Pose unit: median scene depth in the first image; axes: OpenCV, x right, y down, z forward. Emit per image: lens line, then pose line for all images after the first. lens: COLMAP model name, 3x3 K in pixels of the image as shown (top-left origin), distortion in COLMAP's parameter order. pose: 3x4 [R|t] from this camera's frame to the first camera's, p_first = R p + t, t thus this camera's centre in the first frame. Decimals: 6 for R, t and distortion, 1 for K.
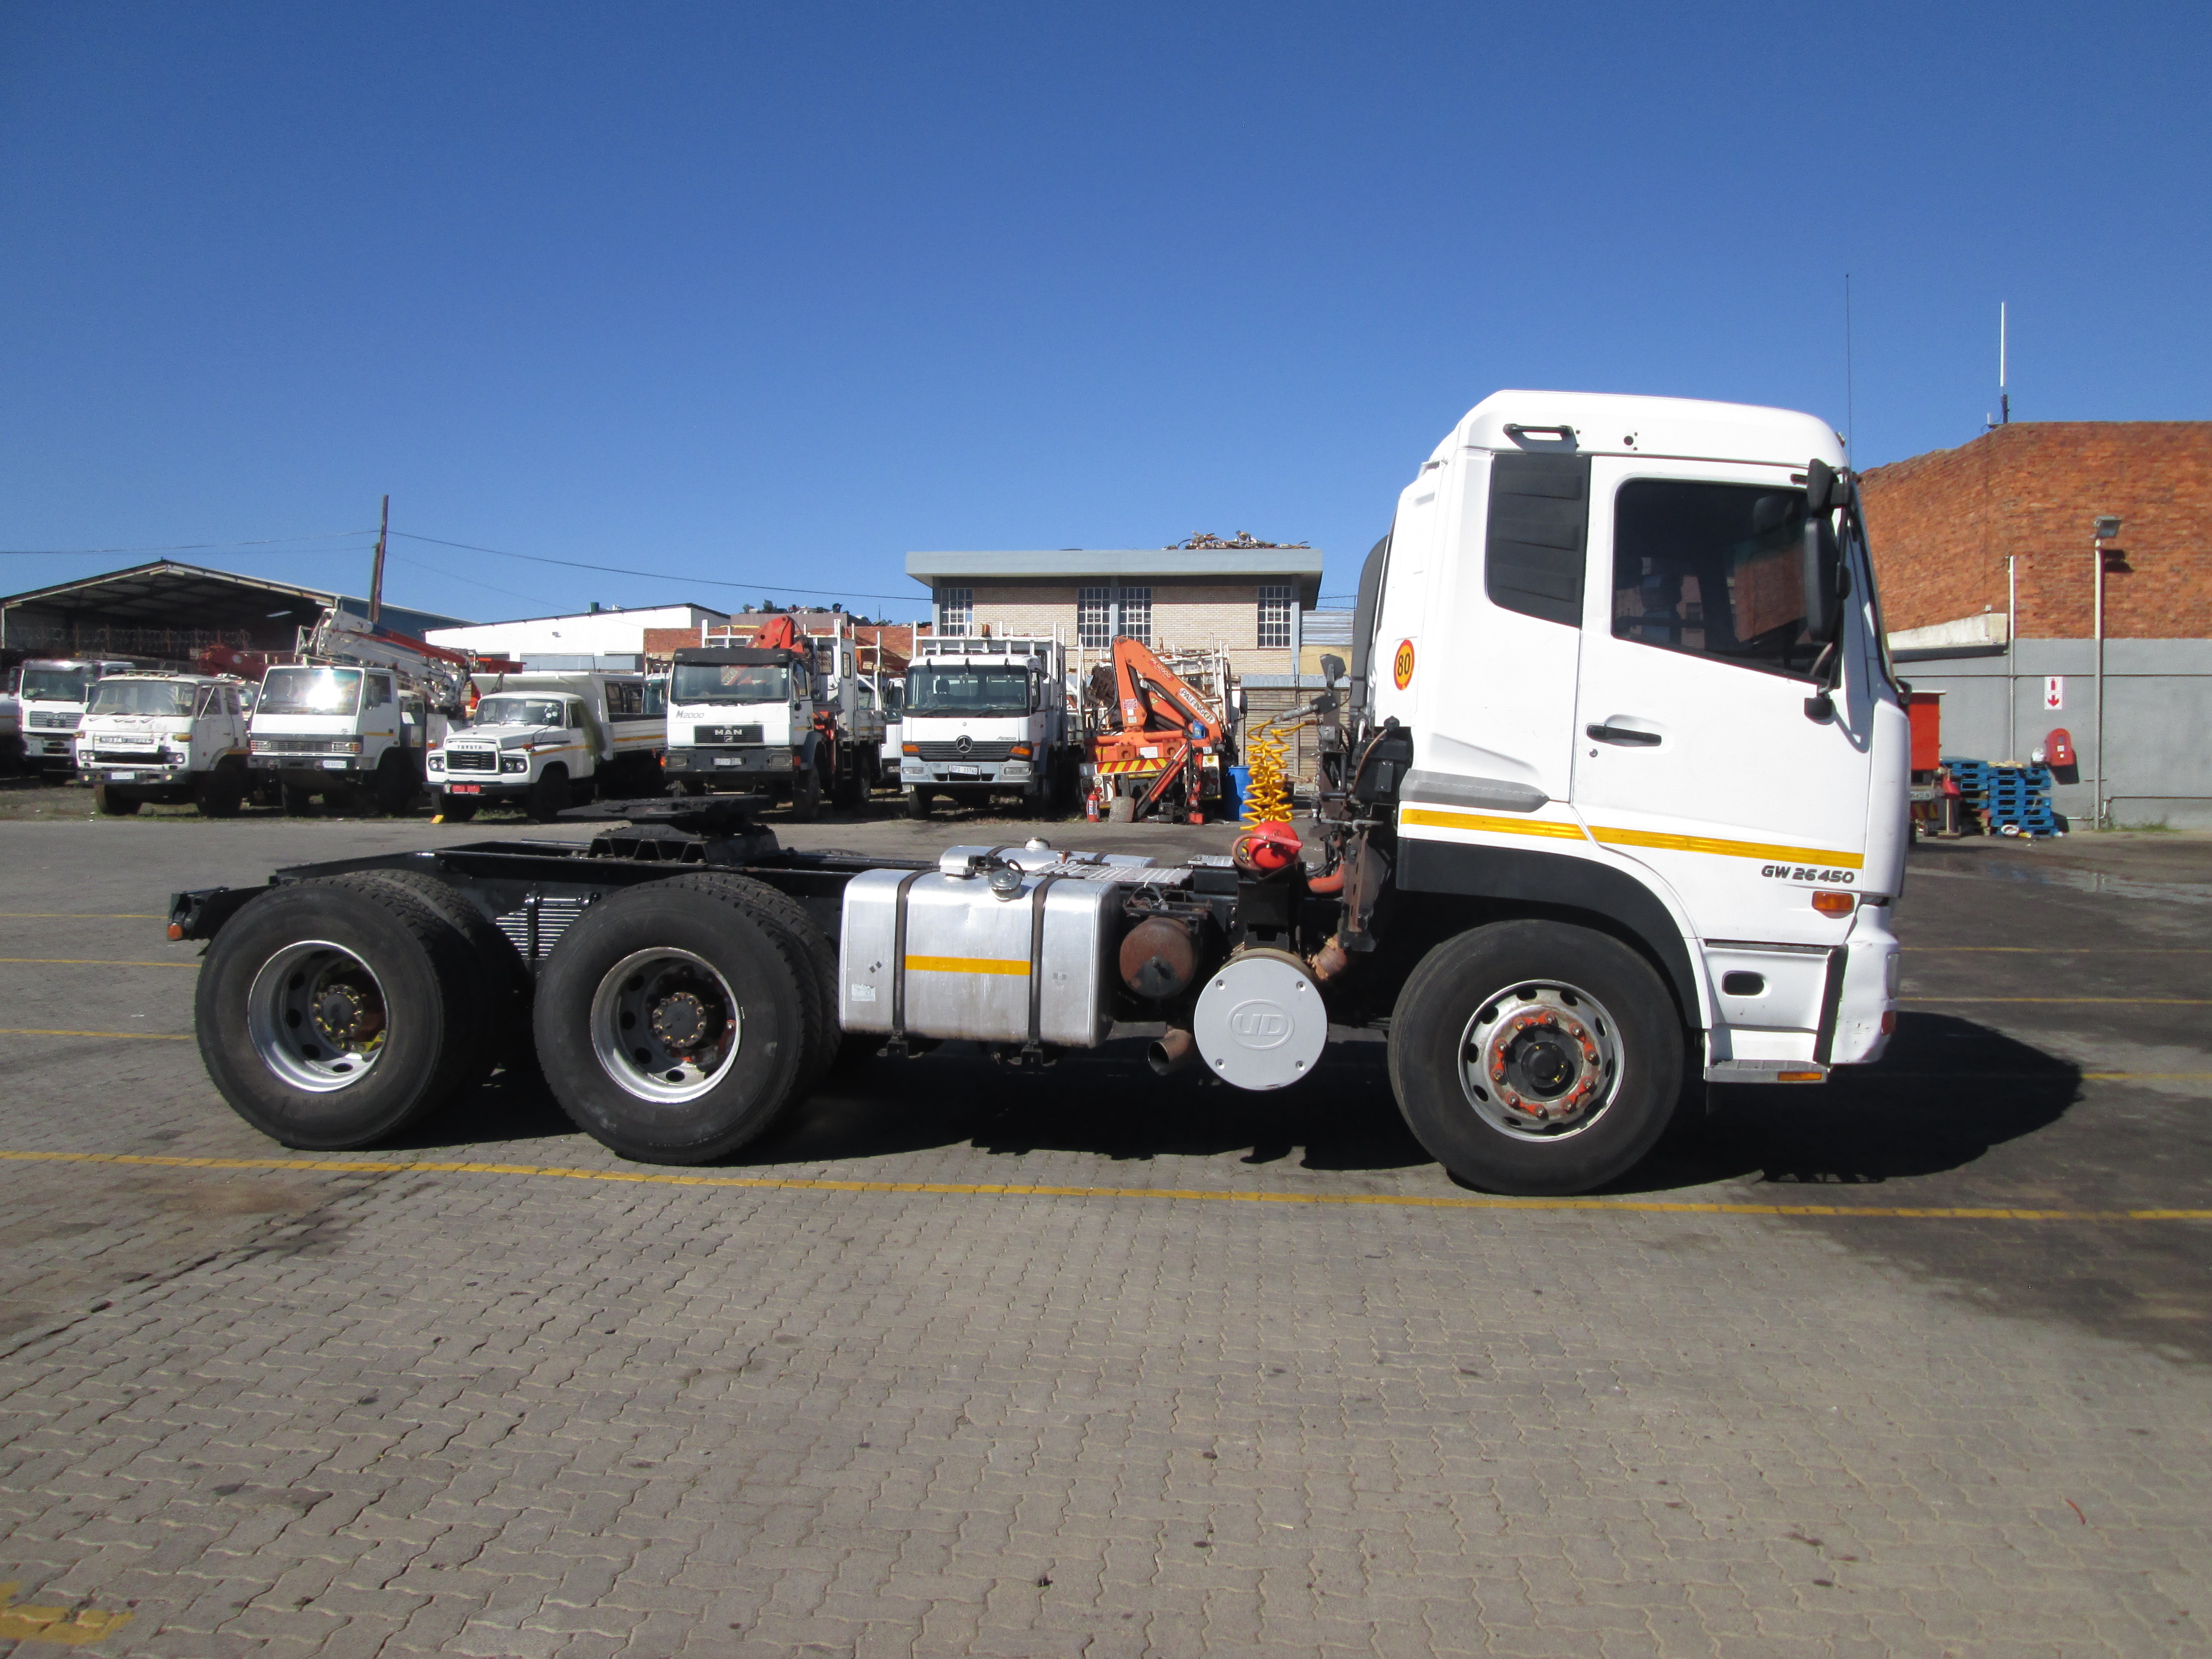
lens RADIAL K [[1829.2, 0, 1106.6], [0, 1829.2, 744.0], [0, 0, 1]] dist [-0.060293, -0.001141]
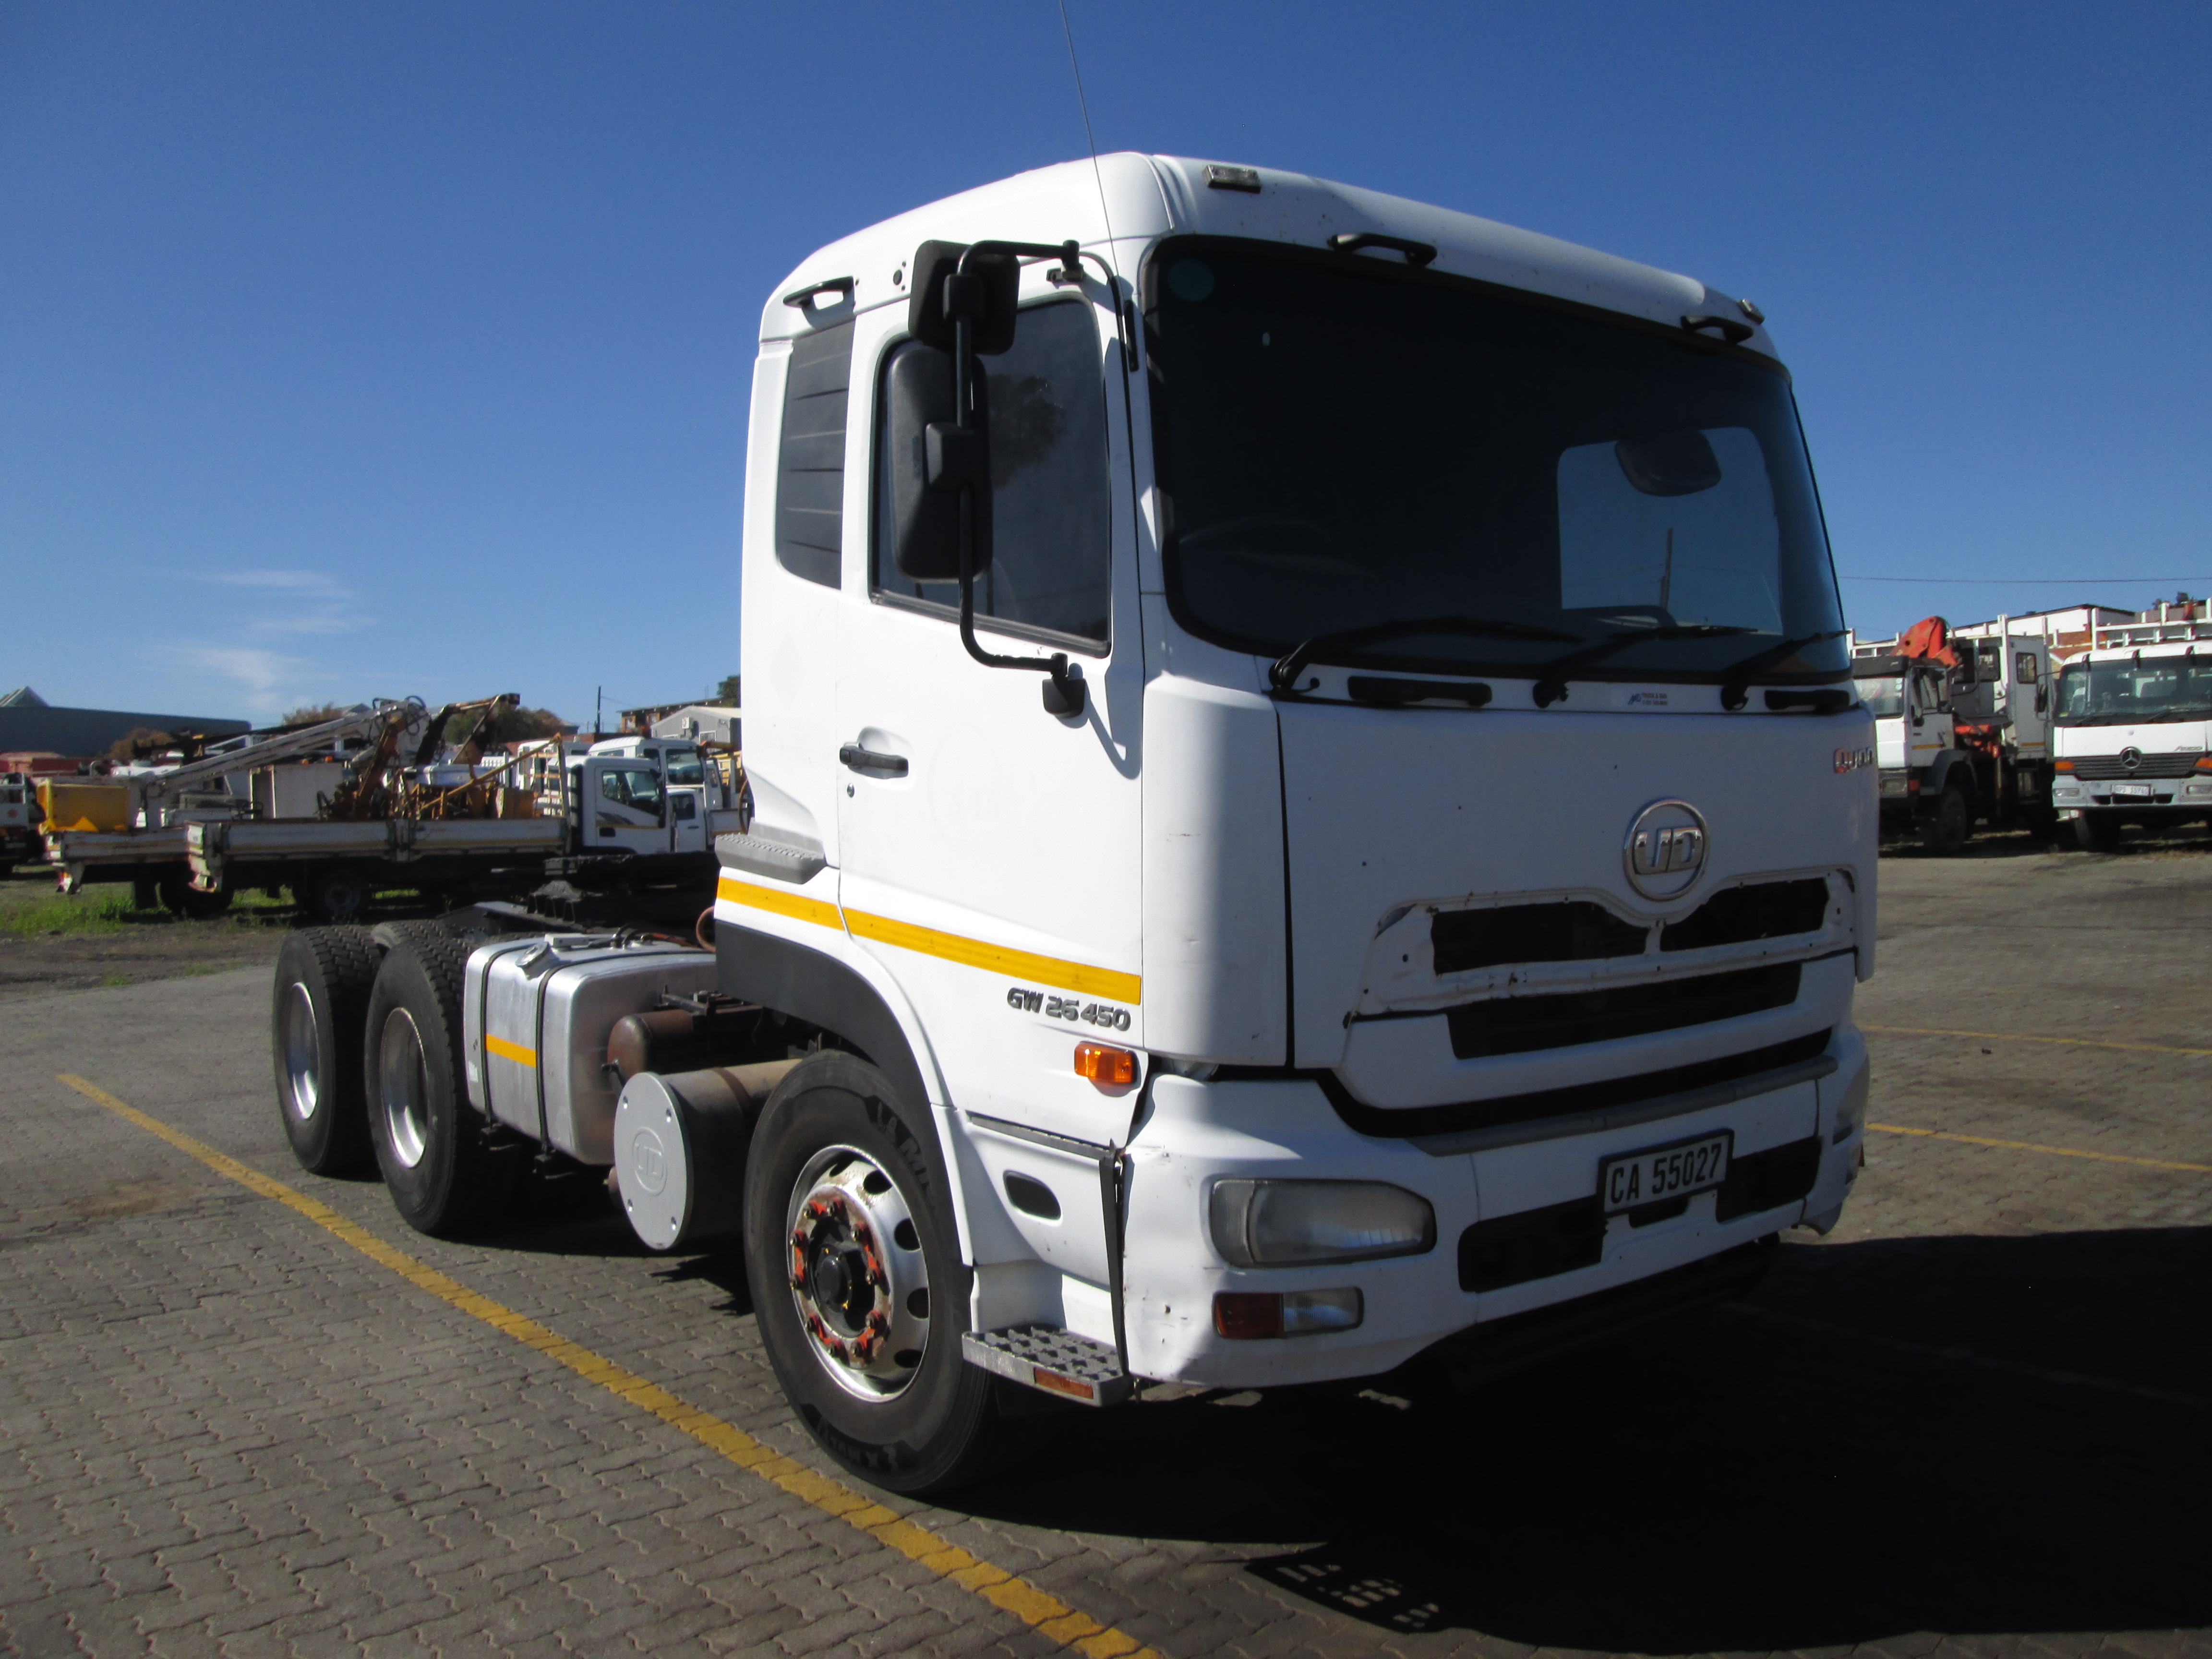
lens RADIAL K [[1809.8, 0, 1104.2], [0, 1809.8, 774.1], [0, 0, 1]] dist [-0.057578, -0.002798]
pose [[0.699971, -0.032469, -0.713433, 0.755139], [0.033321, 0.999363, -0.012789, 0.009730], [0.713393, -0.014821, 0.700607, 0.618017]]
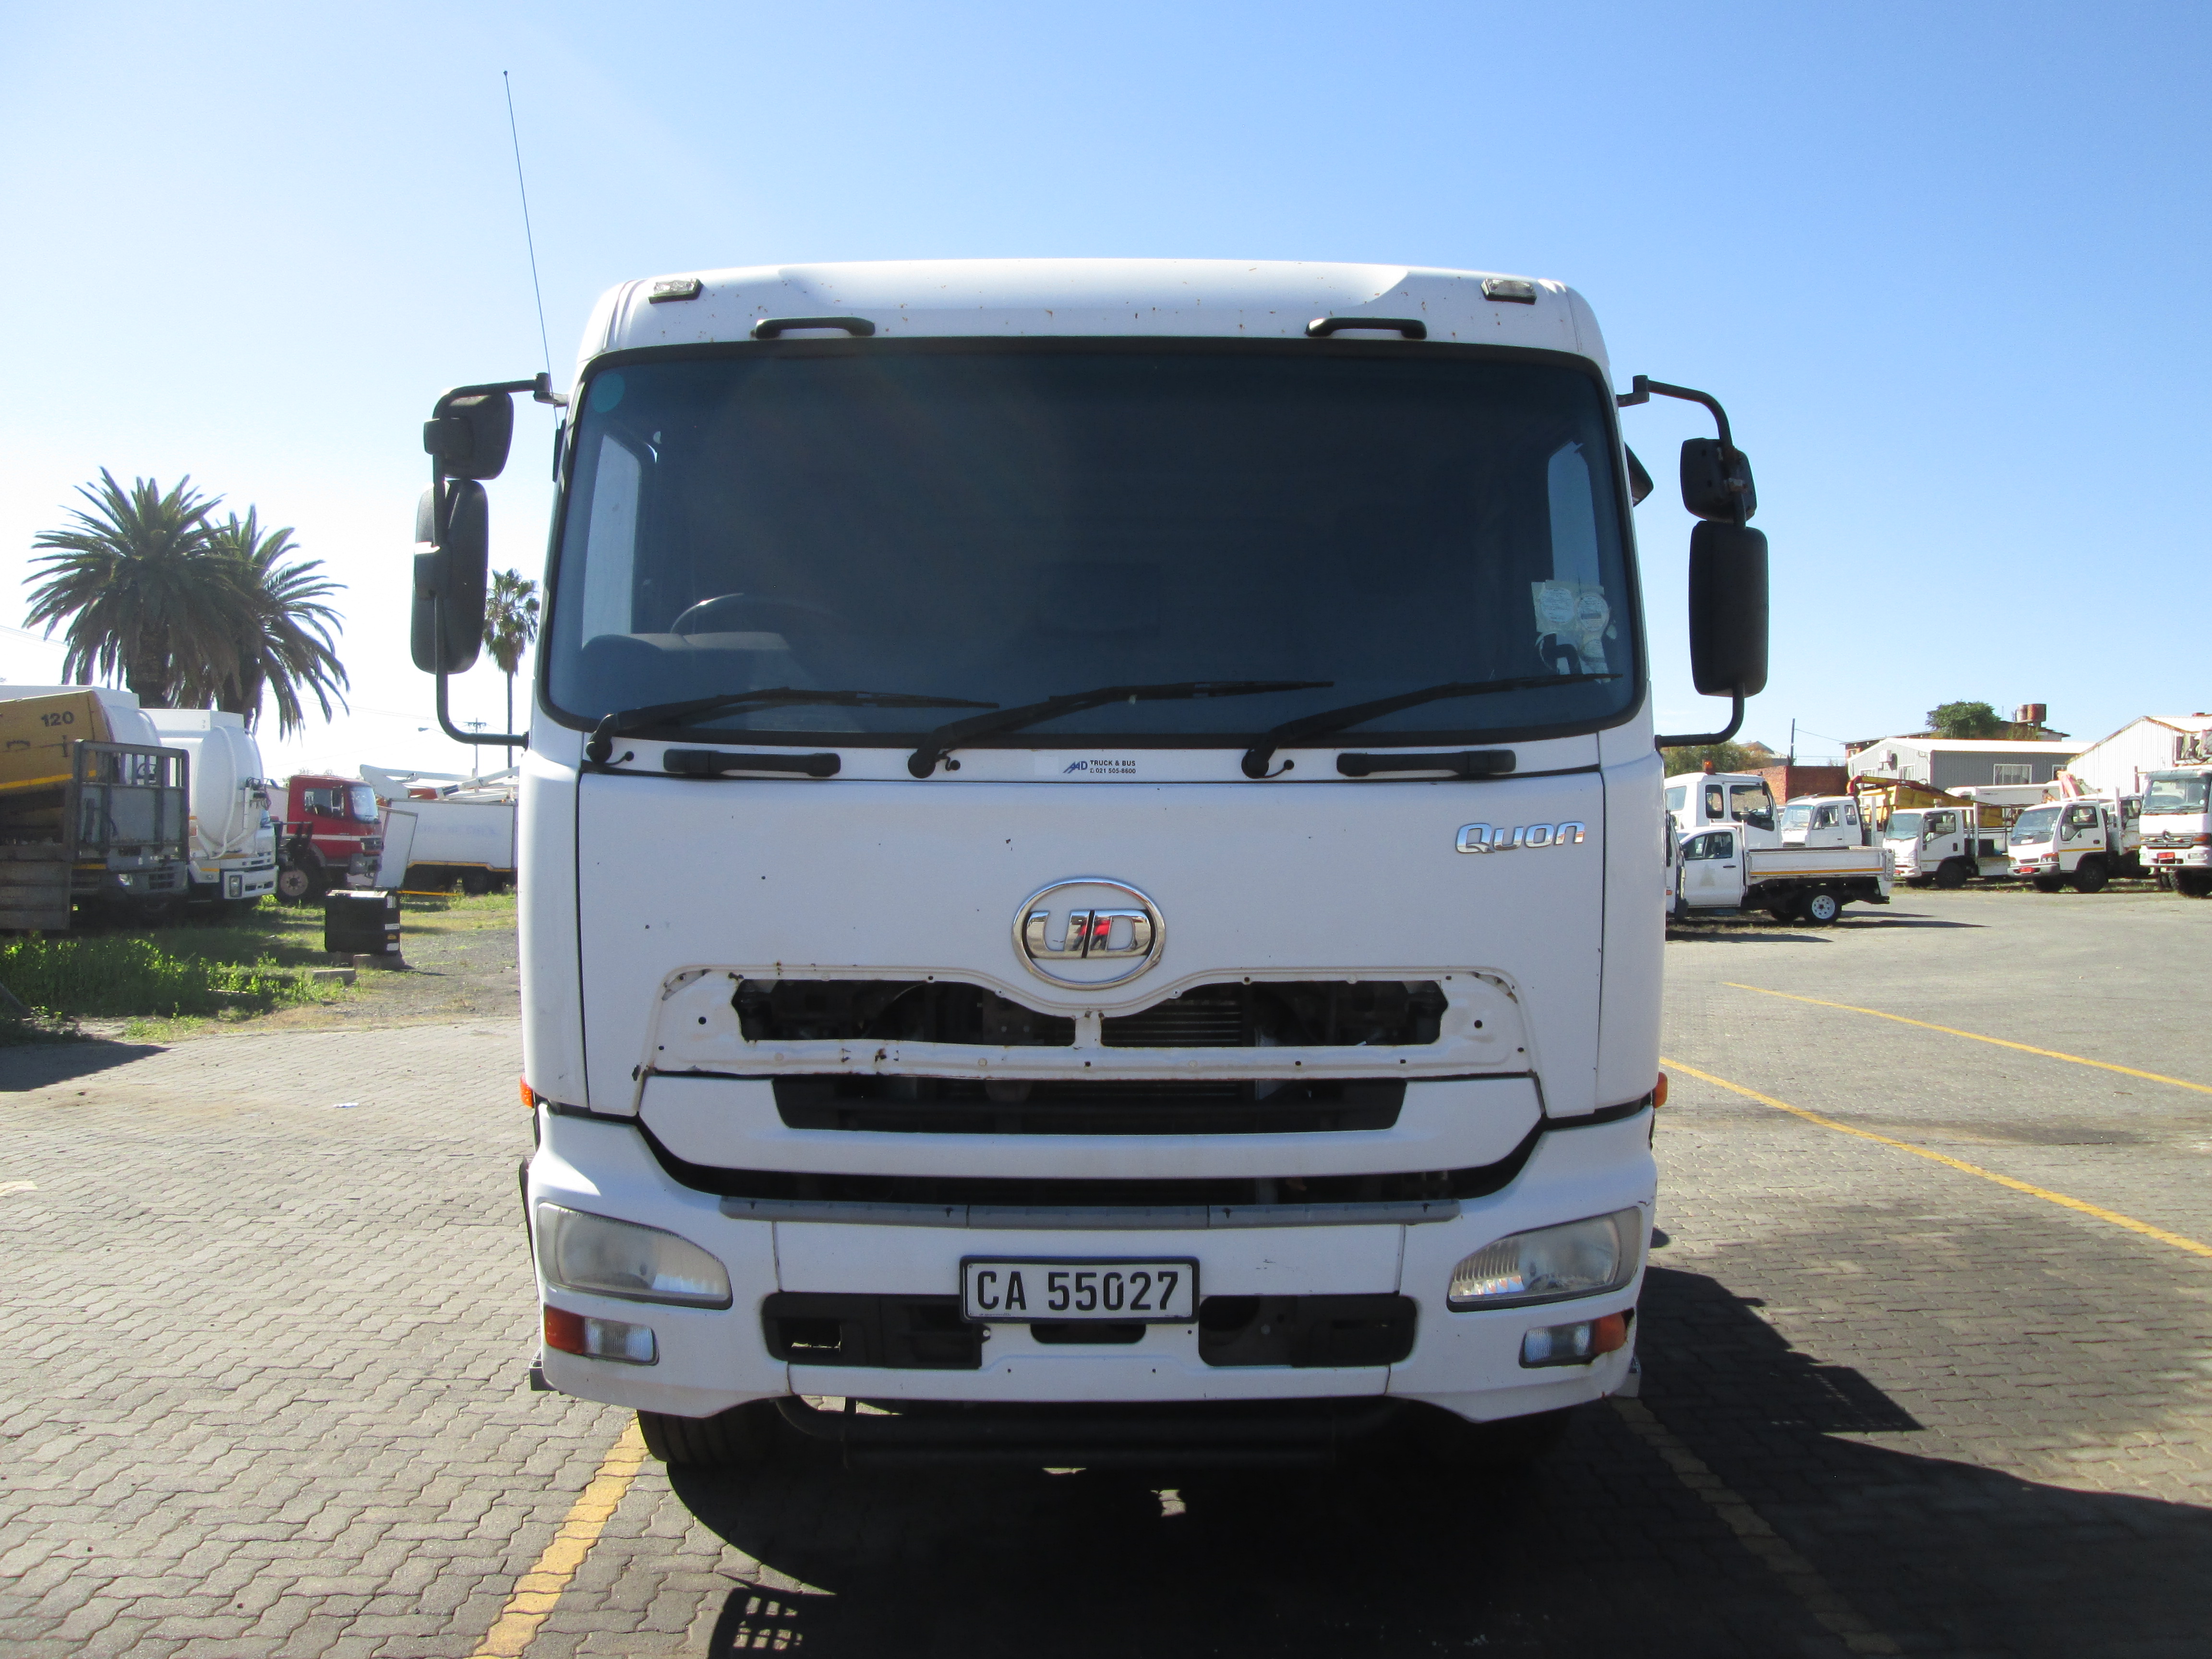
lens RADIAL K [[1809.8, 0, 1104.2], [0, 1809.8, 774.1], [0, 0, 1]] dist [-0.057578, -0.002798]
pose [[0.120573, -0.043134, -0.991767, 0.986284], [0.003467, 0.999068, -0.043030, 0.008955], [0.992698, 0.001750, 0.120610, 1.079433]]
